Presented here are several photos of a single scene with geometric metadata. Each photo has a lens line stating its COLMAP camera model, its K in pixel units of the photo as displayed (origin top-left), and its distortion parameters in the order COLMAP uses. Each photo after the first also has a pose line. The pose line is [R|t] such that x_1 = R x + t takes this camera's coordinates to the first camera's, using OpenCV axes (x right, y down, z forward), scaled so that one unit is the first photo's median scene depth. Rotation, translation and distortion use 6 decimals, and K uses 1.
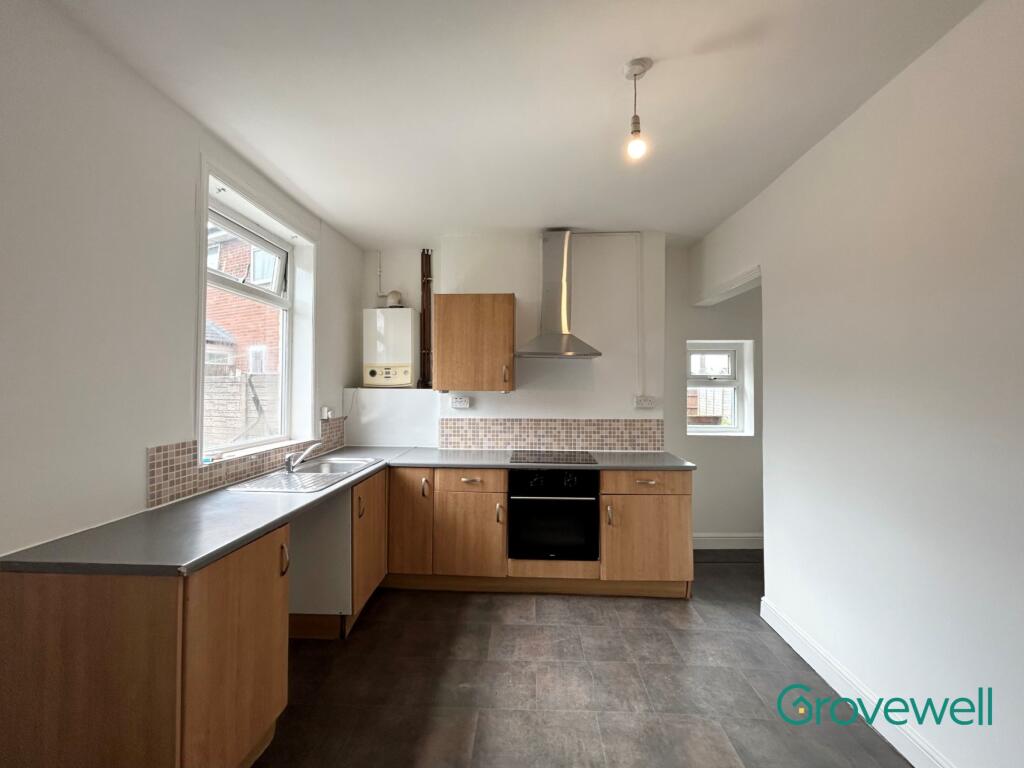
lens RADIAL K [[417.6, 0, 512.0], [0, 417.6, 384.0], [0, 0, 1]] dist [-0.001073, -0.000244]
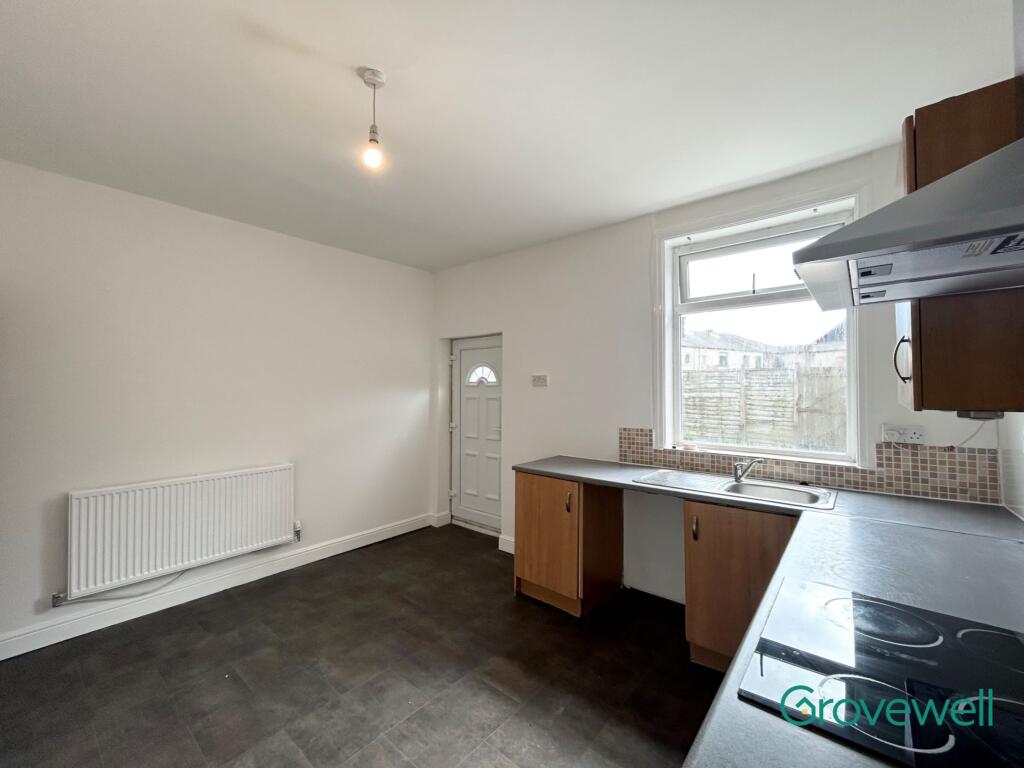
lens RADIAL K [[417.6, 0, 512.0], [0, 417.6, 384.0], [0, 0, 1]] dist [-0.001073, -0.000244]
pose [[-0.615708, -0.014568, -0.787840, 0.487520], [0.006742, 0.999695, -0.023754, 0.004543], [0.787946, -0.019937, -0.615422, 1.041091]]
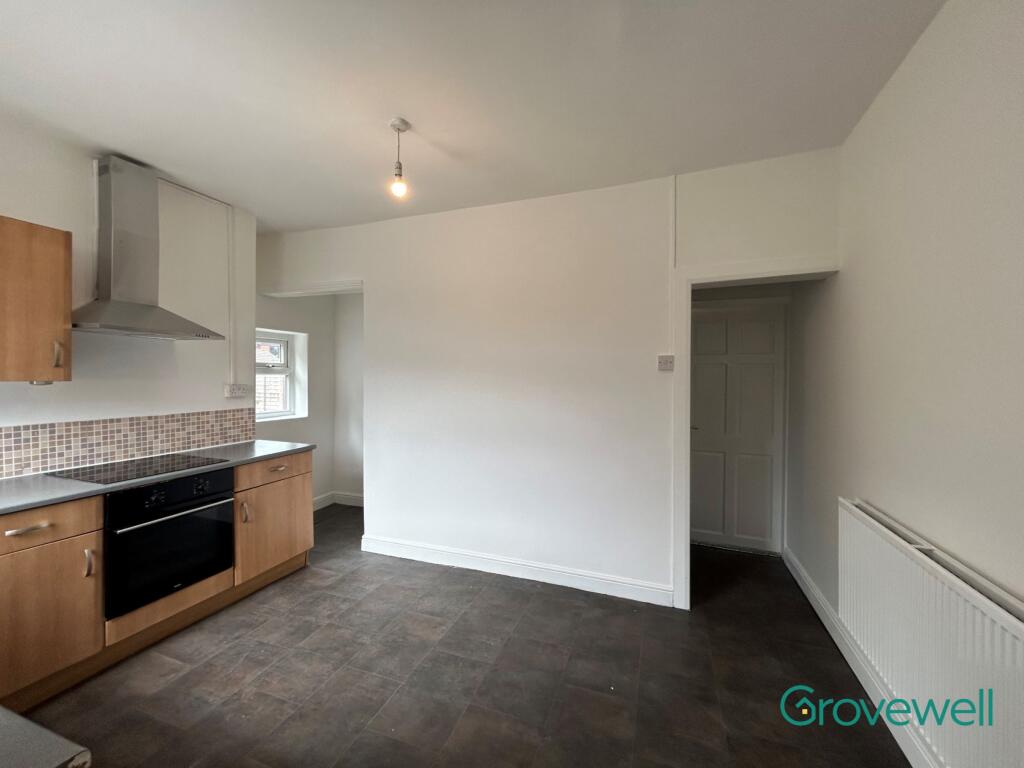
lens RADIAL K [[406.5, 0, 512.0], [0, 406.5, 384.0], [0, 0, 1]] dist [-0.000675, -0.000051]
pose [[0.311565, -0.020691, 0.950000, -0.433017], [-0.012919, 0.999578, 0.026008, -0.004272], [-0.950137, -0.020377, 0.311166, 0.155160]]
